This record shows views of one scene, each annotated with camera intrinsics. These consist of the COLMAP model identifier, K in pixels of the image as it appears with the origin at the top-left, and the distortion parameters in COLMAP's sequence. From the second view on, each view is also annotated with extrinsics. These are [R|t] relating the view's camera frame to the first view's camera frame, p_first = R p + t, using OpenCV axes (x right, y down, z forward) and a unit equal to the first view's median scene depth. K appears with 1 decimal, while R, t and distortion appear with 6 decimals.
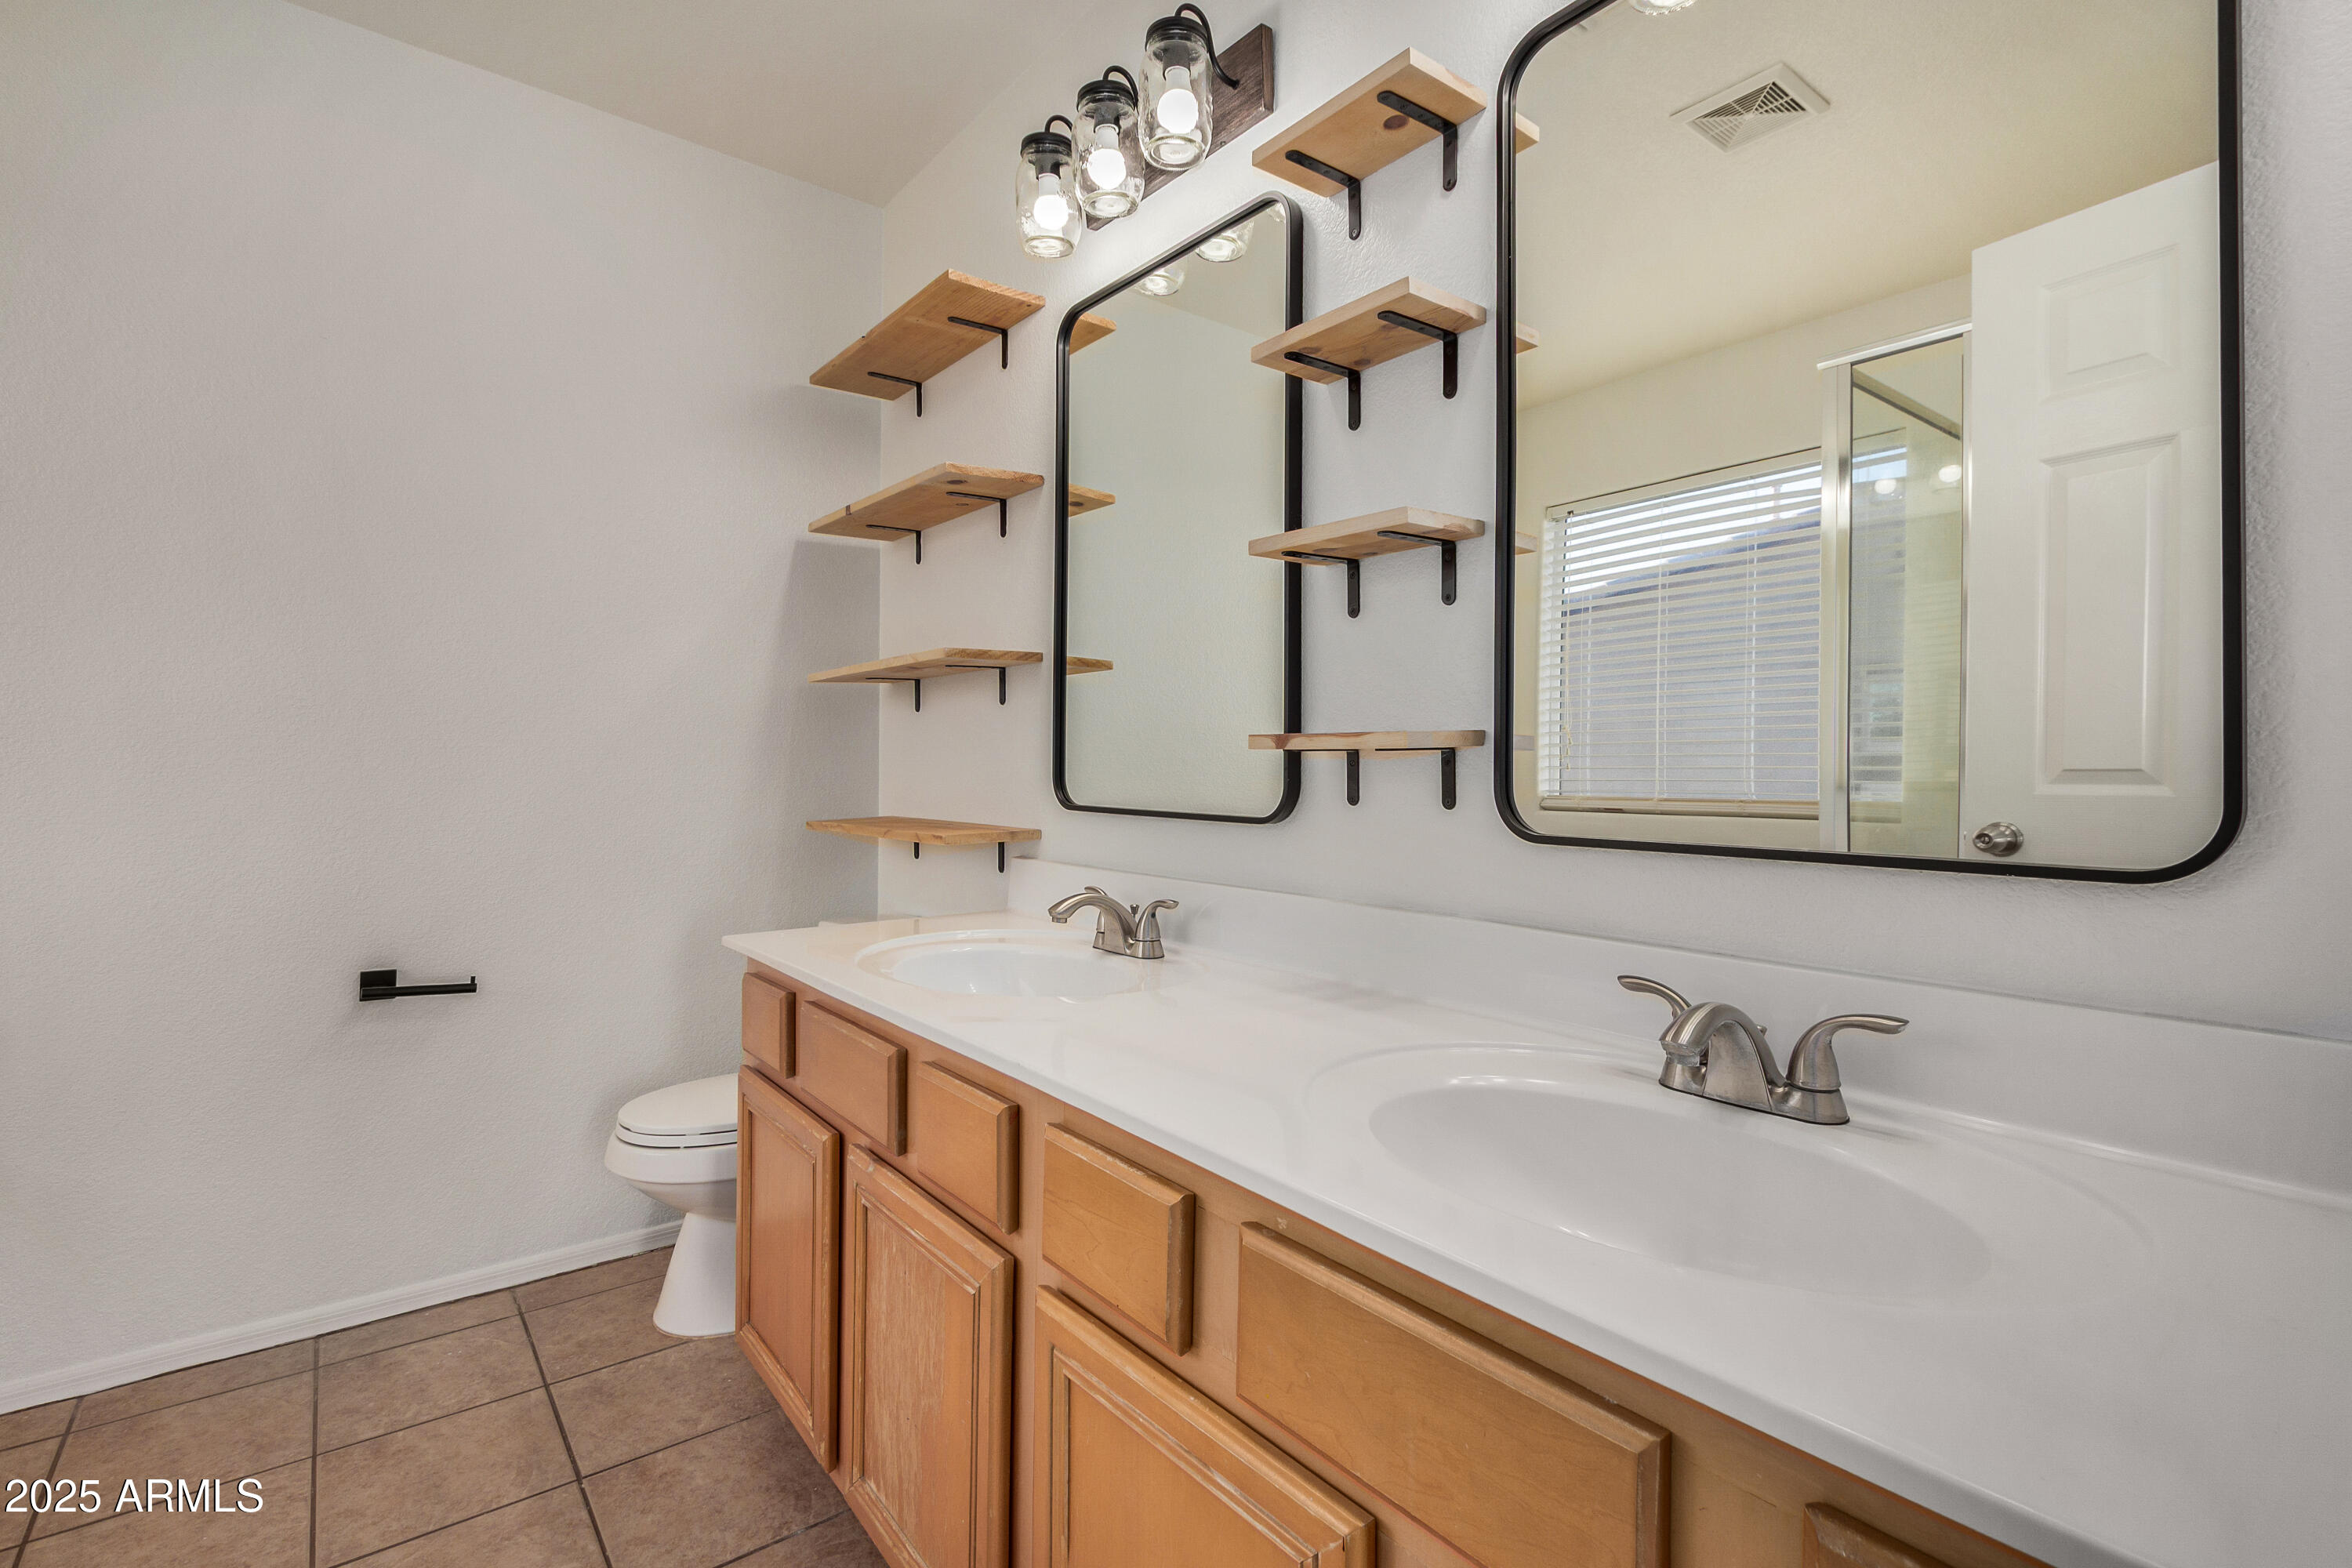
lens RADIAL K [[1101.9, 0, 1181.9], [0, 1101.9, 775.0], [0, 0, 1]] dist [-0.001743, 0.000013]
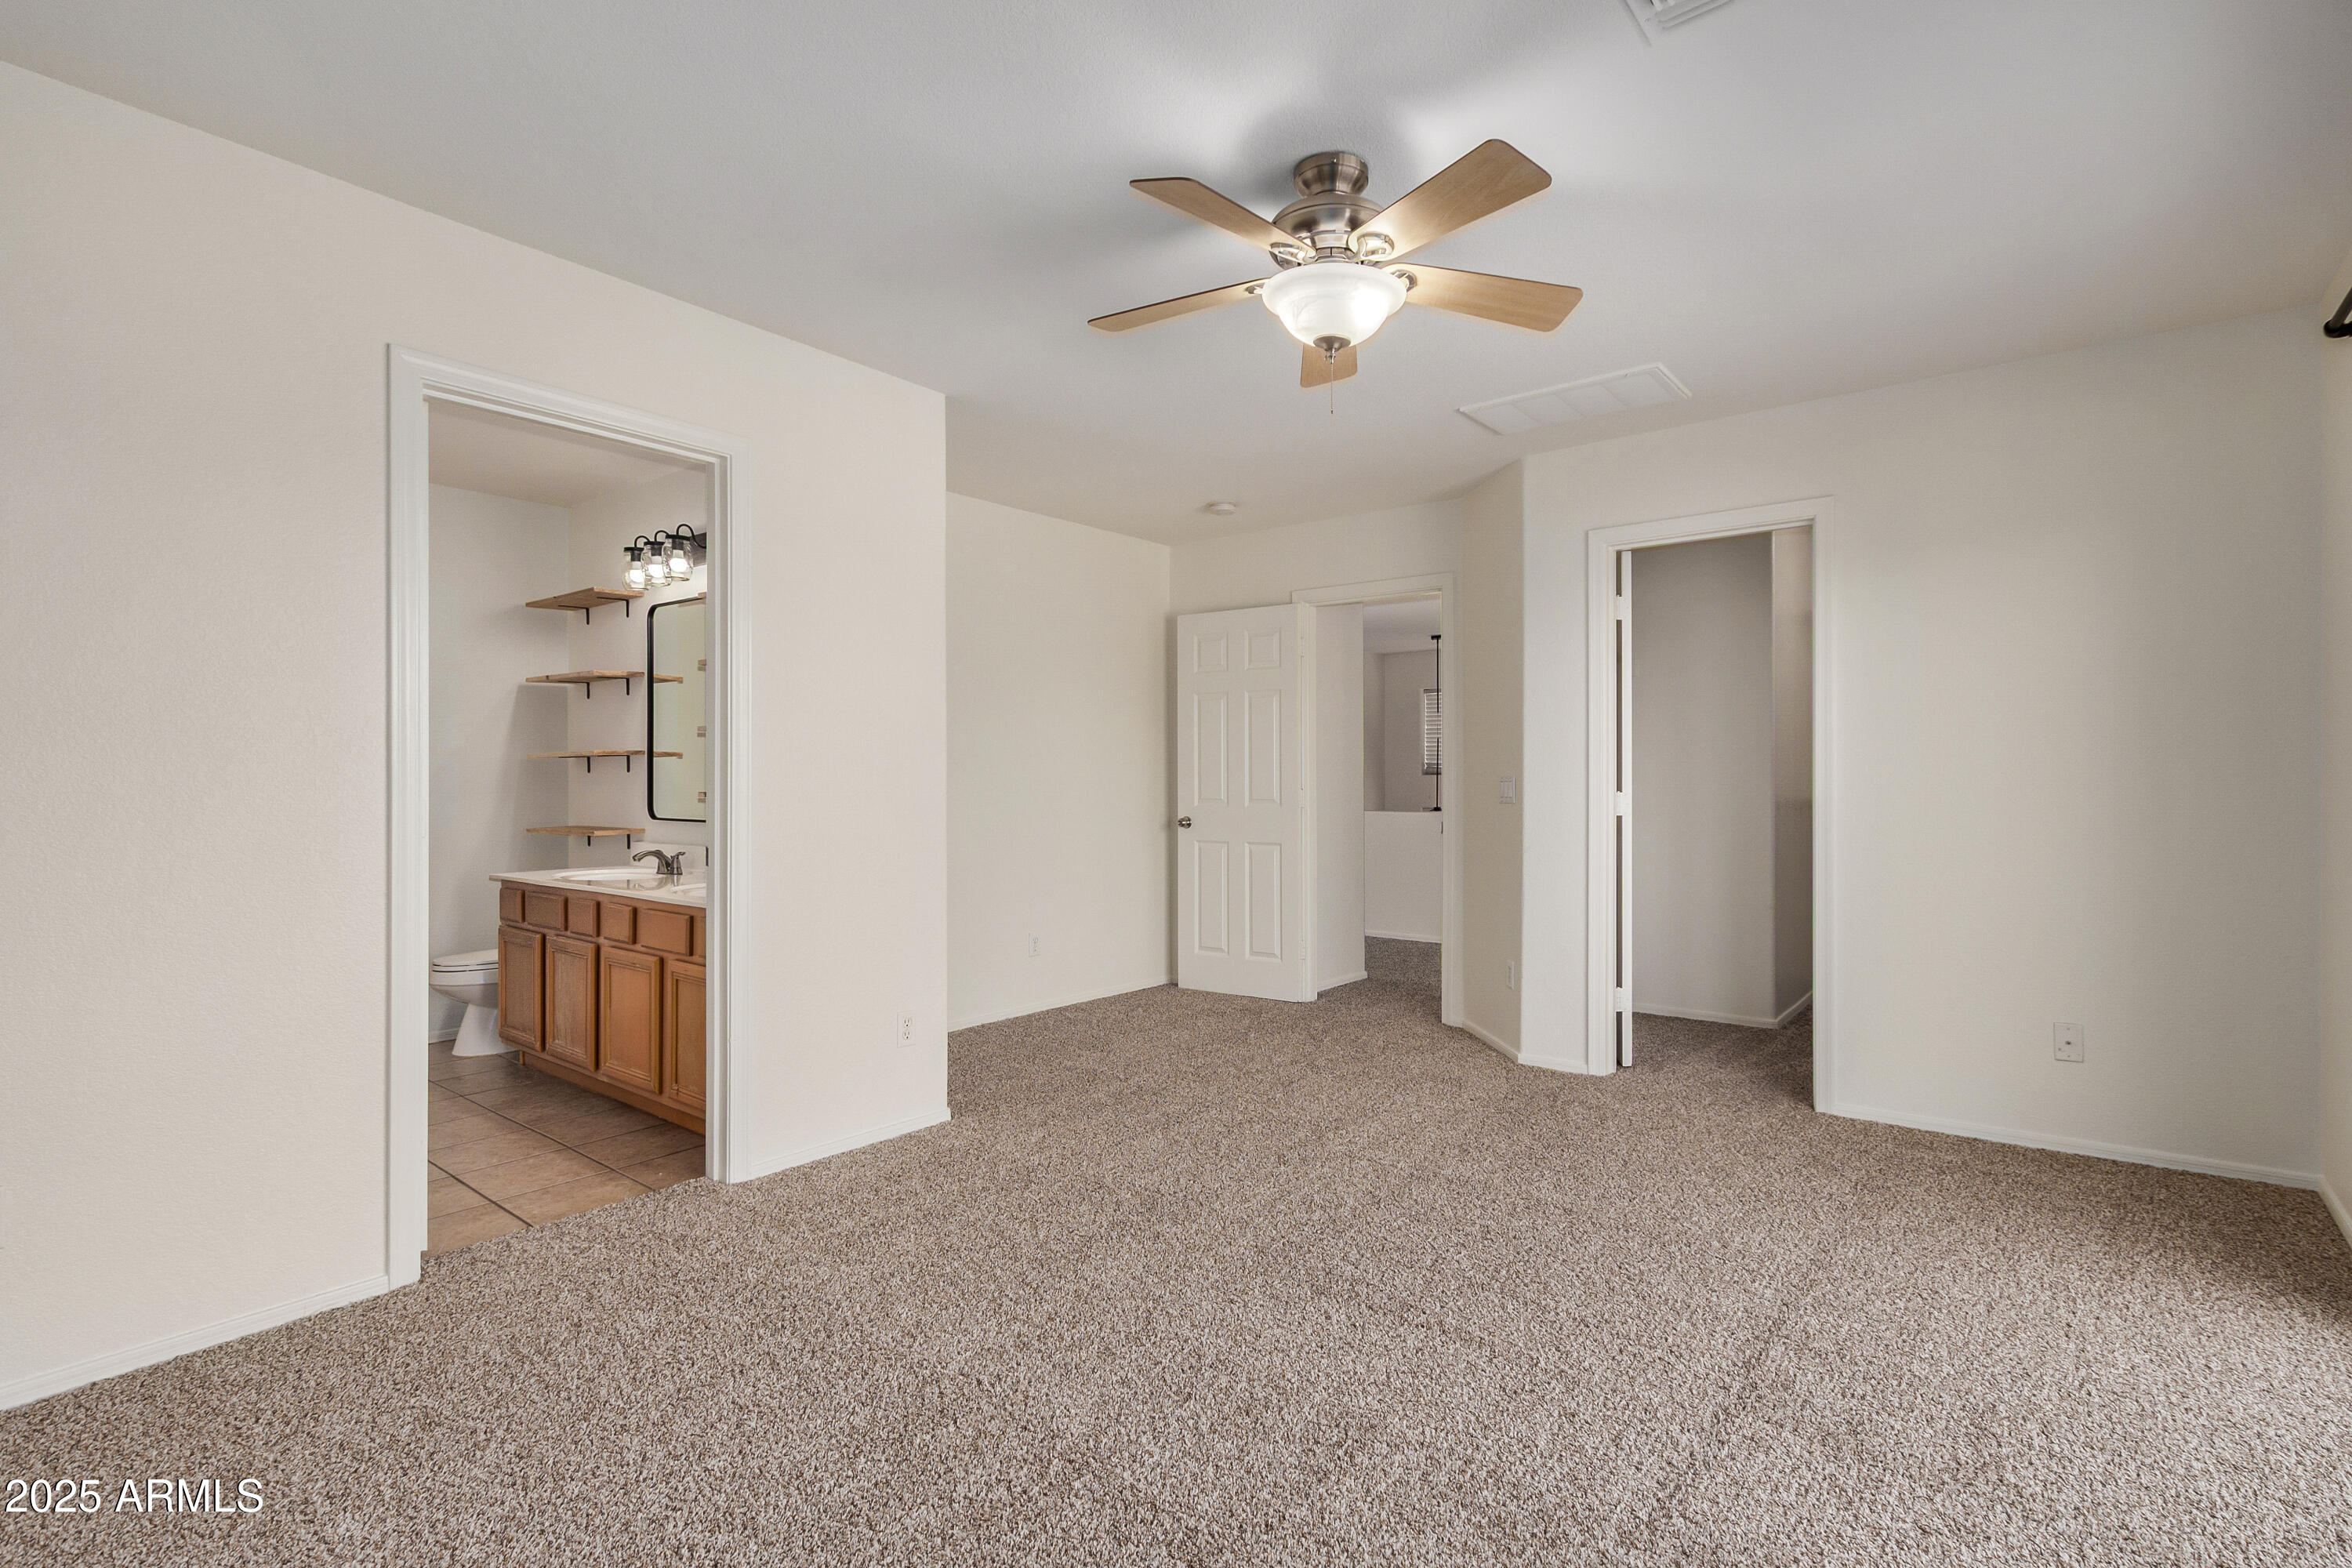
lens RADIAL K [[1101.9, 0, 1181.9], [0, 1101.9, 775.0], [0, 0, 1]] dist [-0.001743, 0.000013]
pose [[0.976338, -0.008782, 0.216071, 0.486049], [0.011089, 0.999894, -0.009469, -0.026866], [-0.215964, 0.011641, 0.976332, -1.514335]]
